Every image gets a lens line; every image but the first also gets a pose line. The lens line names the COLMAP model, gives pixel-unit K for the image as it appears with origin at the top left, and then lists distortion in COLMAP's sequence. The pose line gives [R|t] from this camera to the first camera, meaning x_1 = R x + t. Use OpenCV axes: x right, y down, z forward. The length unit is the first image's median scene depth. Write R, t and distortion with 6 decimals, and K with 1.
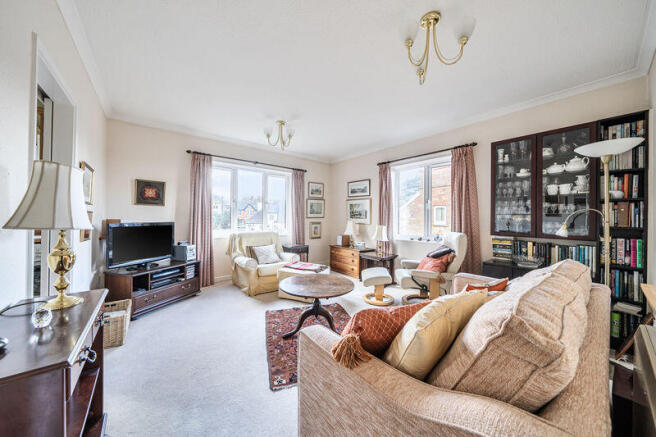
lens RADIAL K [[226.8, 0, 330.4], [0, 226.8, 215.1], [0, 0, 1]] dist [-0.000286, -0.000026]
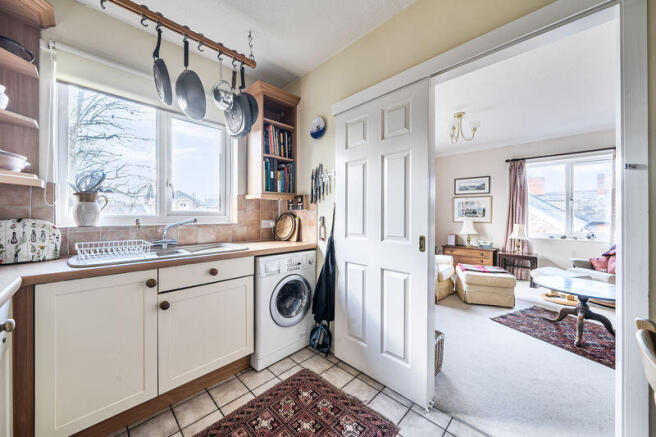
lens RADIAL K [[241.7, 0, 330.3], [0, 241.7, 214.9], [0, 0, 1]] dist [-0.001172, -0.000113]
pose [[0.991774, -0.010409, 0.127578, -0.872601], [0.009143, 0.999903, 0.010503, -0.014813], [-0.127675, -0.009250, 0.991773, 0.091924]]
